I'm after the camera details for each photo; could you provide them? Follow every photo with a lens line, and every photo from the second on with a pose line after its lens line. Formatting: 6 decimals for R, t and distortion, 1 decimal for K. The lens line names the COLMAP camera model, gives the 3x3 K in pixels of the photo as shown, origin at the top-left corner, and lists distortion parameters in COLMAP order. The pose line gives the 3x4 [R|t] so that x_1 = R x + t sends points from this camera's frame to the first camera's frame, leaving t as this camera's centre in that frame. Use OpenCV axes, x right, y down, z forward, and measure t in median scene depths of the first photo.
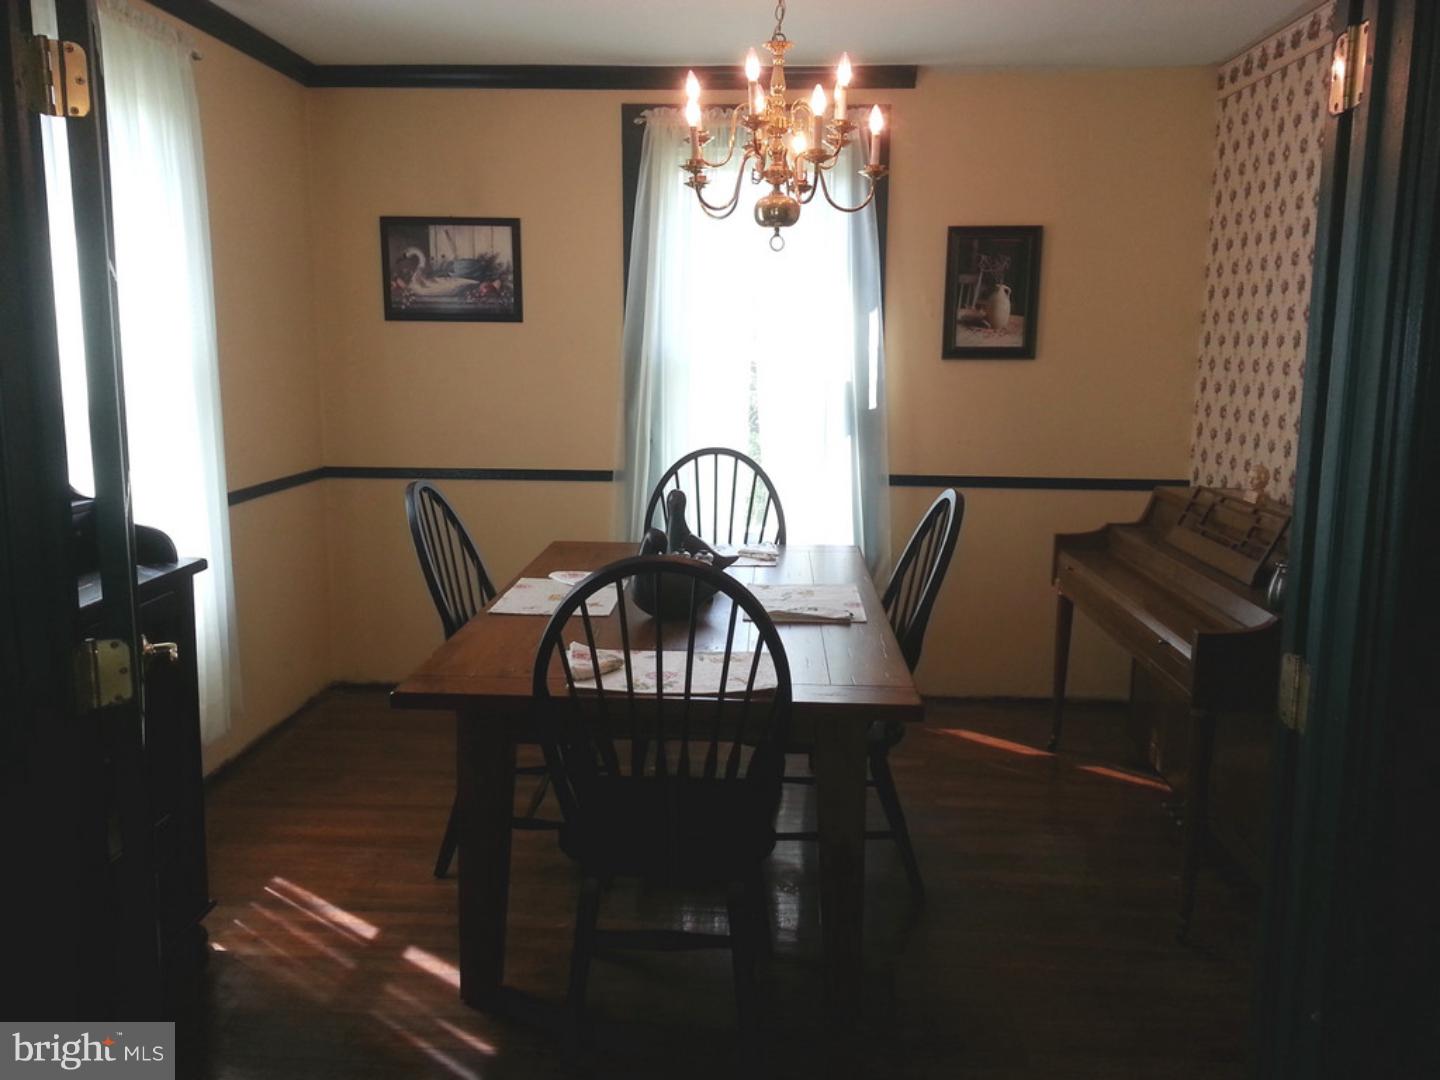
lens RADIAL K [[1186.8, 0, 718.4], [0, 1186.8, 509.0], [0, 0, 1]] dist [0.196790, -0.292244]
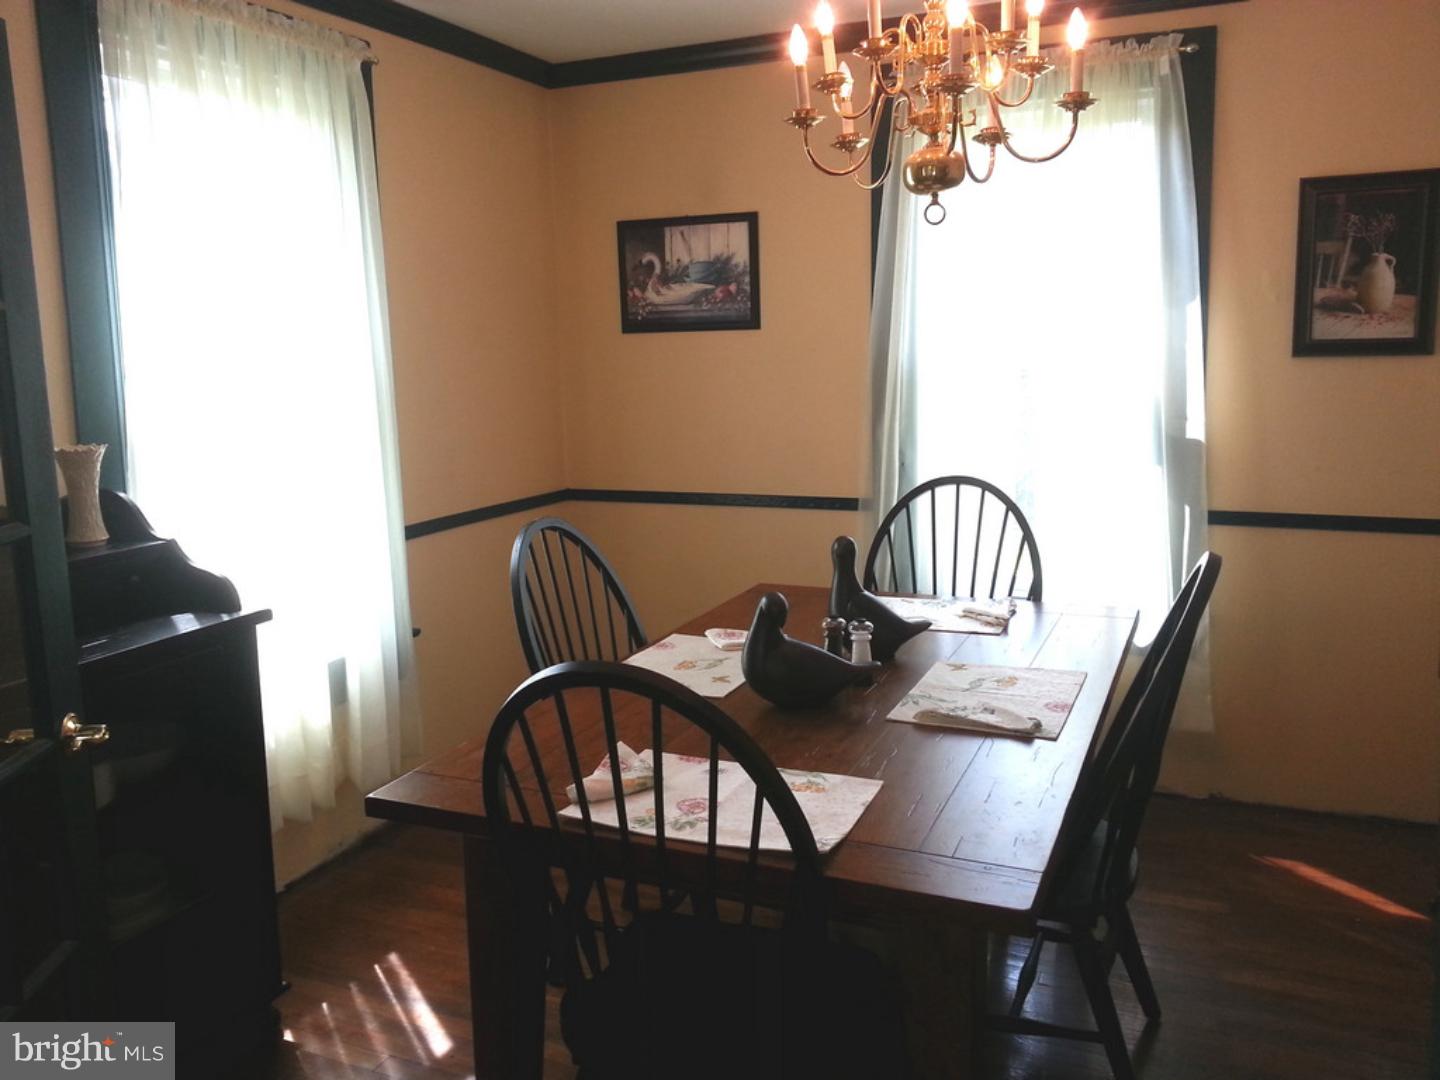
lens RADIAL K [[1195.7, 0, 719.0], [0, 1195.7, 514.5], [0, 0, 1]] dist [0.115965, -0.115920]
pose [[0.934431, 0.022264, -0.355446, 0.127896], [-0.021362, 0.999751, 0.006462, -0.025592], [0.355502, 0.001555, 0.934674, 0.170884]]
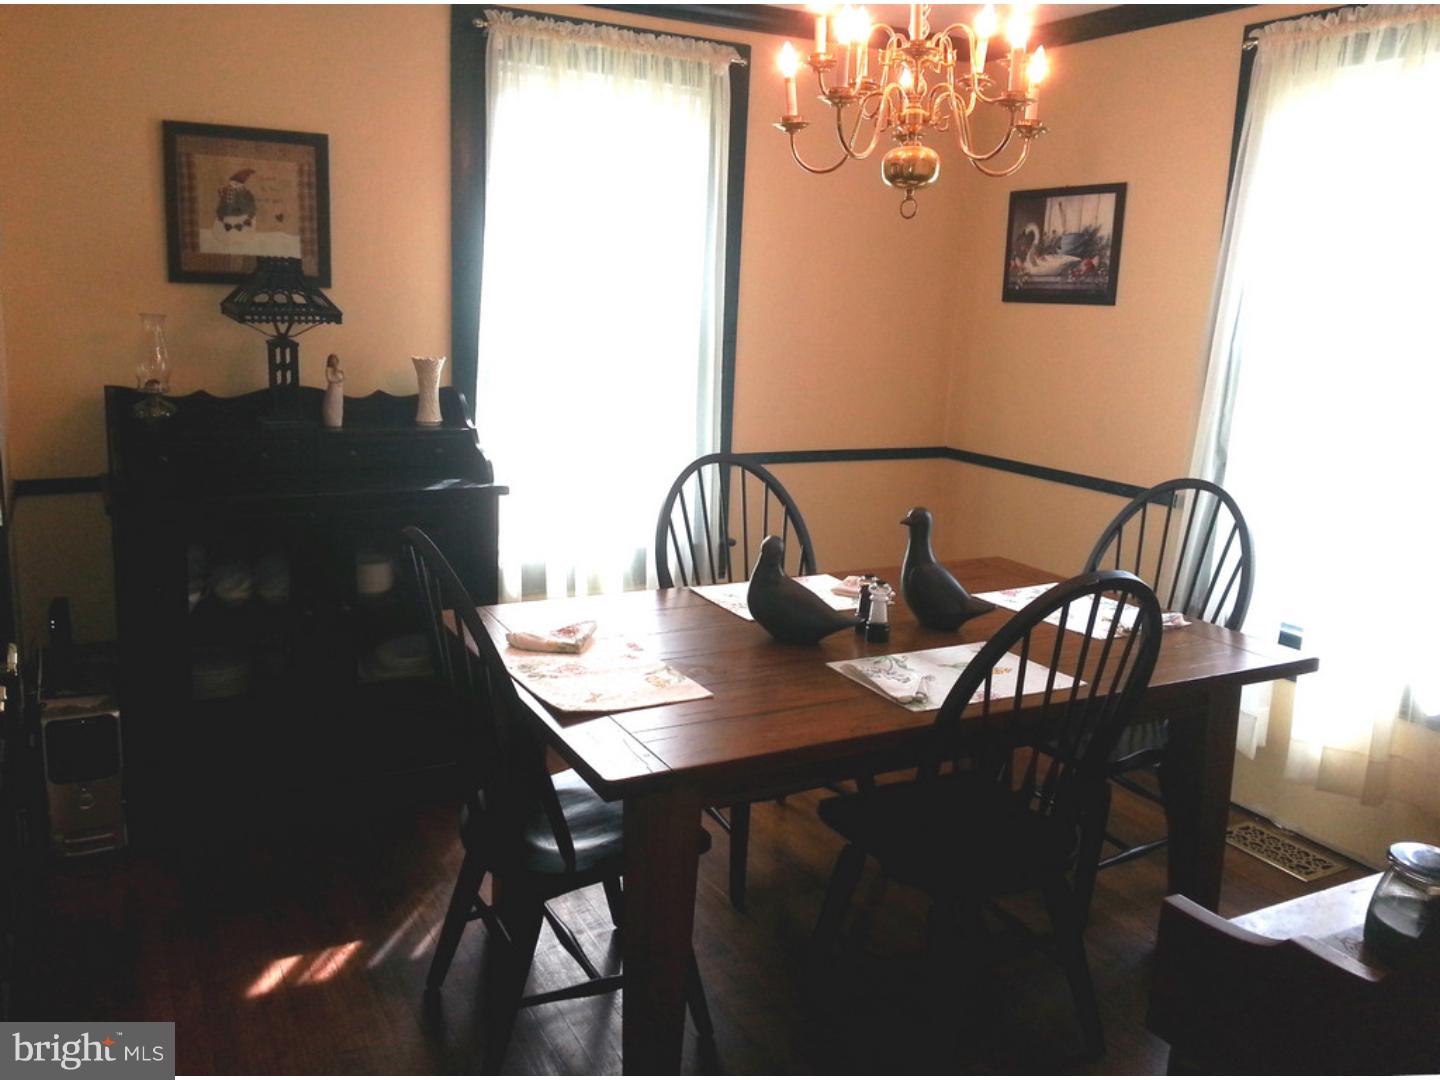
lens RADIAL K [[1186.8, 0, 718.4], [0, 1186.8, 509.0], [0, 0, 1]] dist [0.196790, -0.292244]
pose [[0.516545, 0.173563, -0.838485, 0.449762], [-0.160041, 0.981554, 0.104585, -0.060763], [0.841171, 0.080170, 0.534794, 0.324588]]
